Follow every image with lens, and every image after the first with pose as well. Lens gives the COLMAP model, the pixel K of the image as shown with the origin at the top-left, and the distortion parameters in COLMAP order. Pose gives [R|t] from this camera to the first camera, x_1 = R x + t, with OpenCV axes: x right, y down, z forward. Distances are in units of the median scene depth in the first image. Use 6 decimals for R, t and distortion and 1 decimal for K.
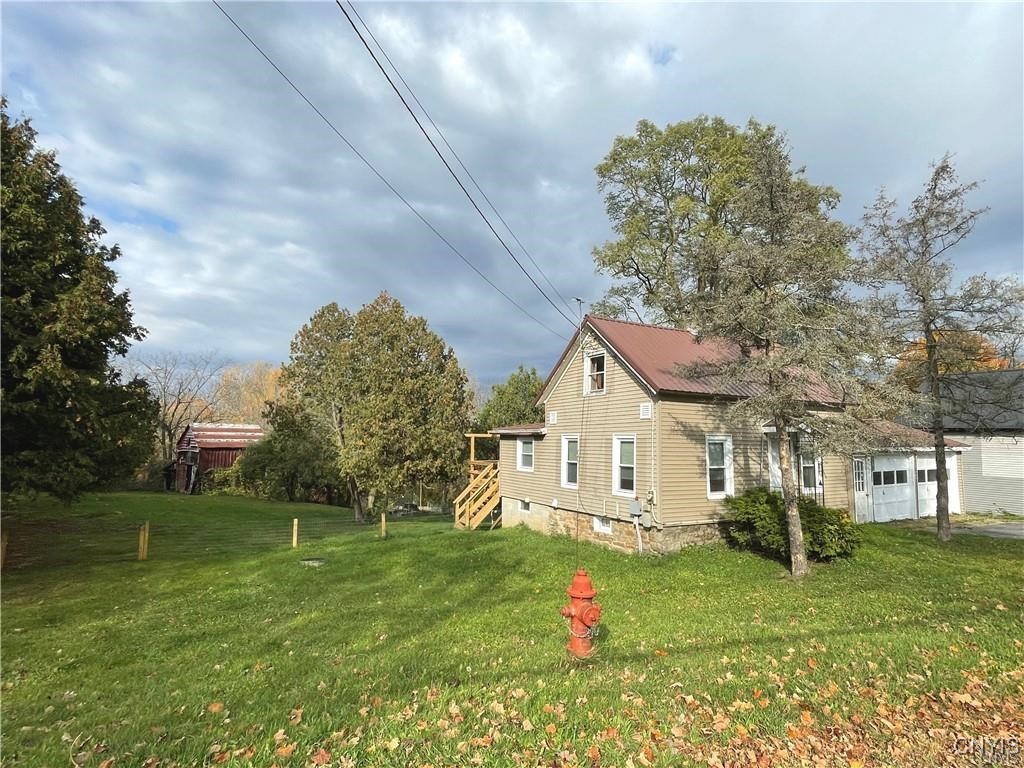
lens RADIAL K [[555.6, 0, 519.4], [0, 555.6, 381.3], [0, 0, 1]] dist [-0.000682, -0.001175]
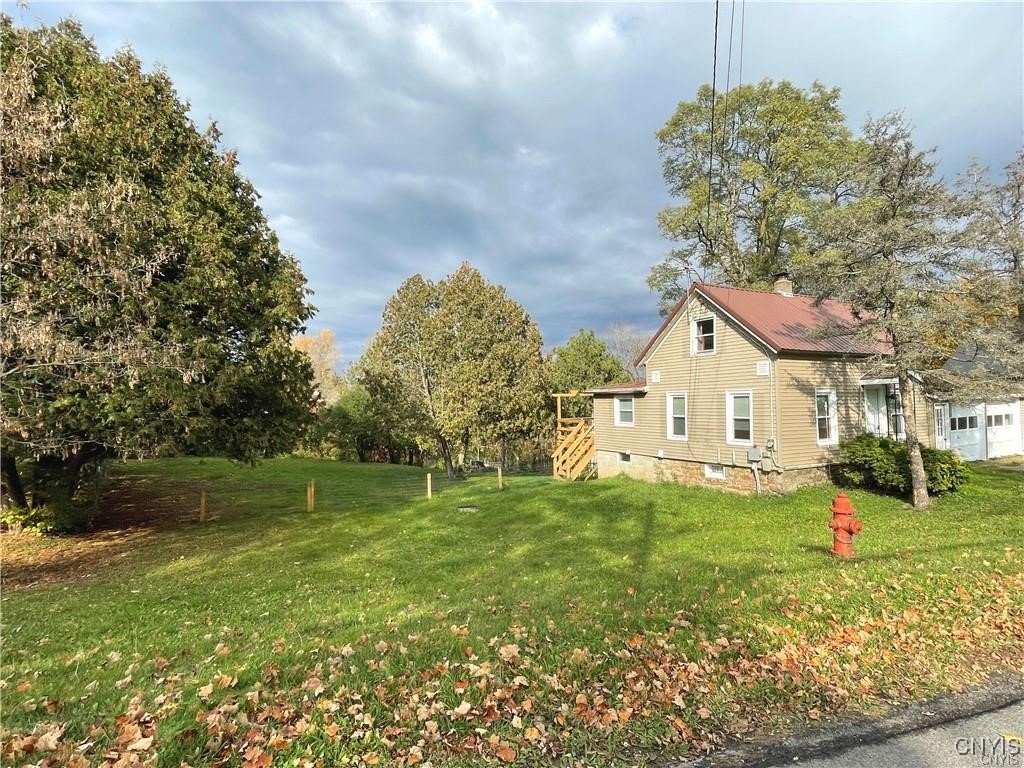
lens RADIAL K [[555.6, 0, 513.2], [0, 555.6, 376.1], [0, 0, 1]] dist [-0.000682, -0.001175]
pose [[0.999511, -0.028057, -0.013826, -0.222975], [0.028870, 0.997622, 0.062580, -0.013512], [0.012037, -0.062948, 0.997944, -0.102943]]
